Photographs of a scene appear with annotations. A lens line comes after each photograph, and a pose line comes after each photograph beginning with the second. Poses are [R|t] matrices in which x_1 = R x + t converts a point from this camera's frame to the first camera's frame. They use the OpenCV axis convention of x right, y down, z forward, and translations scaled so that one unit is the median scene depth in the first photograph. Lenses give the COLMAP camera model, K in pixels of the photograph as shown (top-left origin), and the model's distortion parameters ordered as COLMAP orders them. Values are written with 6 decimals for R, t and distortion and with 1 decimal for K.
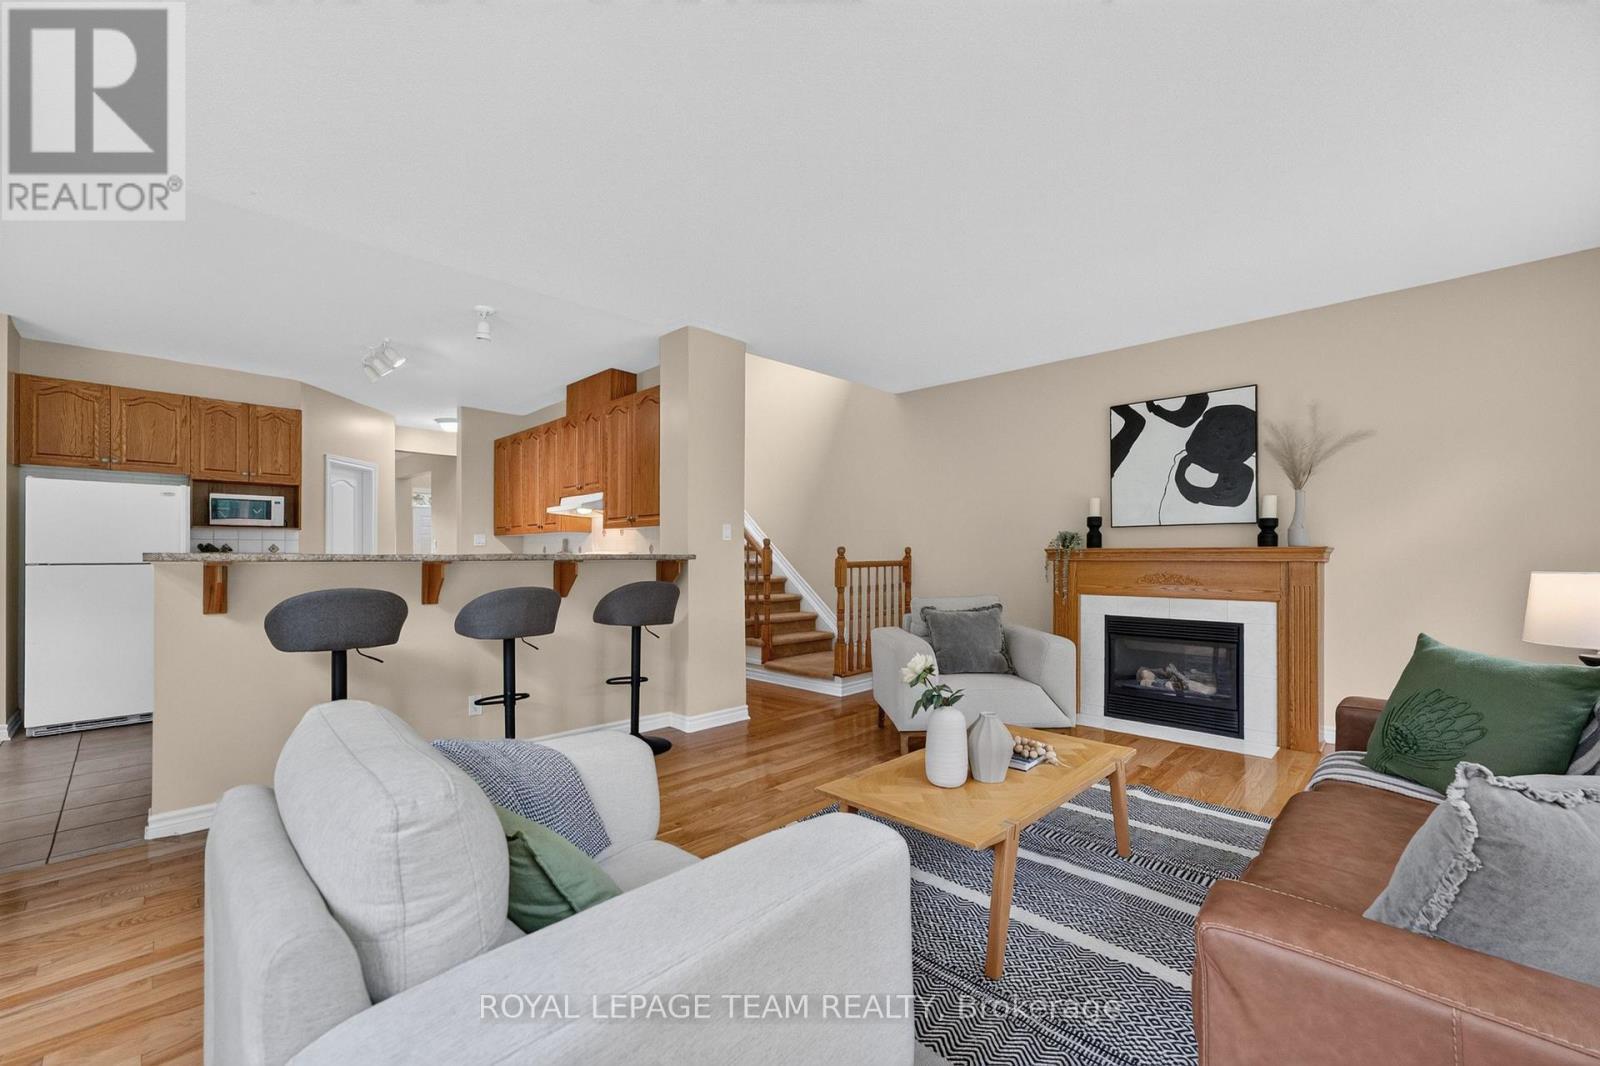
lens RADIAL K [[659.4, 0, 786.2], [0, 659.4, 559.0], [0, 0, 1]] dist [-0.003522, 0.003849]
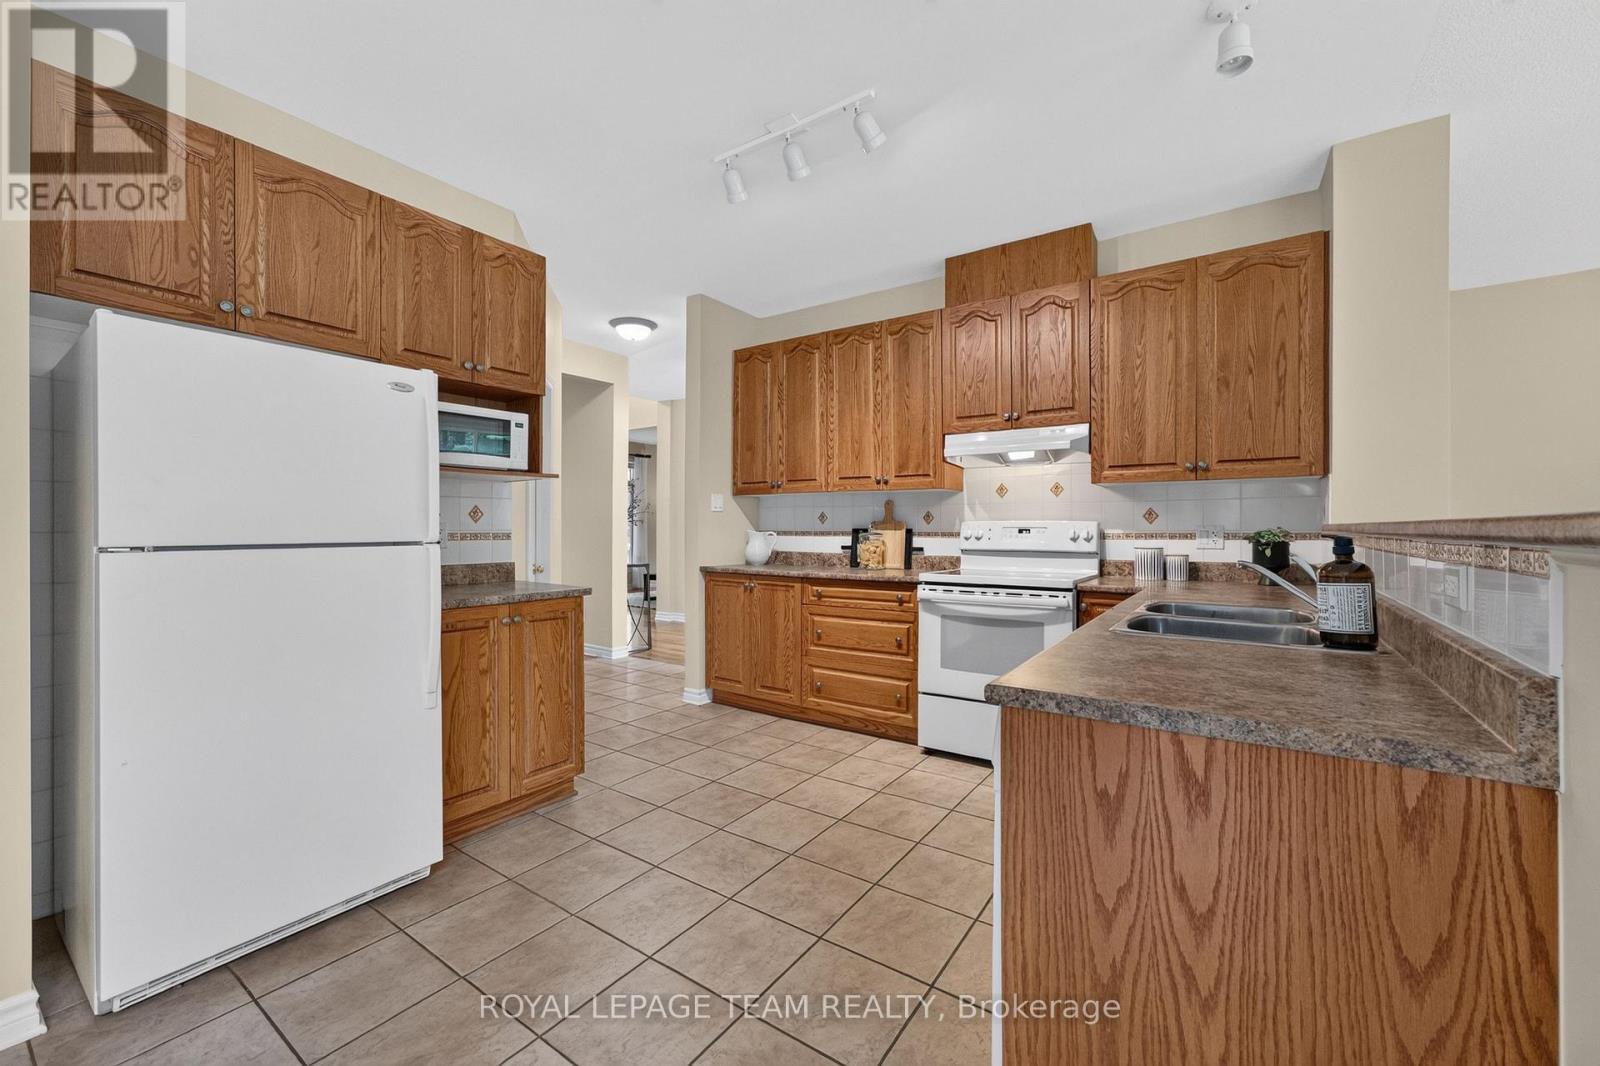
lens RADIAL K [[659.4, 0, 798.9], [0, 659.4, 535.3], [0, 0, 1]] dist [-0.003522, 0.003849]
pose [[0.983973, -0.000062, 0.178315, -0.723354], [-0.001366, 0.999968, 0.007882, -0.001667], [-0.178310, -0.007999, 0.983942, 0.491791]]
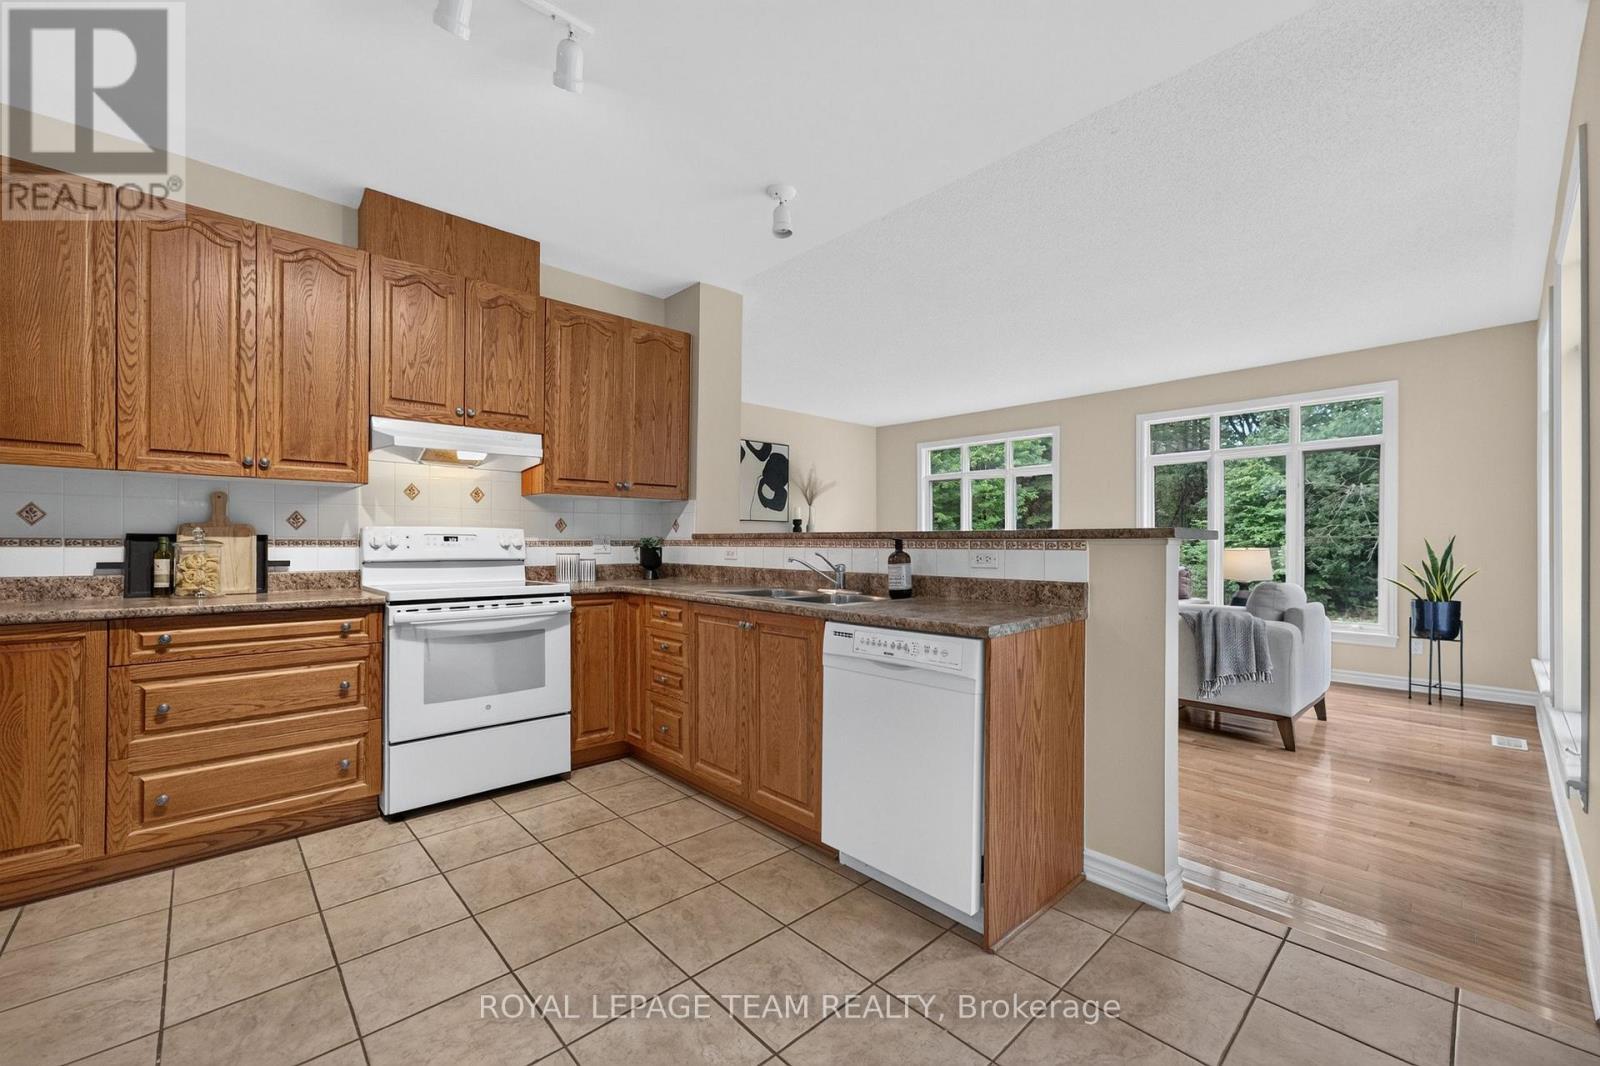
lens RADIAL K [[659.4, 0, 789.8], [0, 659.4, 538.8], [0, 0, 1]] dist [-0.003522, 0.003849]
pose [[0.040923, 0.005751, 0.999146, -1.040092], [0.000996, 0.999983, -0.005797, 0.004774], [-0.999162, 0.001232, 0.040917, 0.849490]]
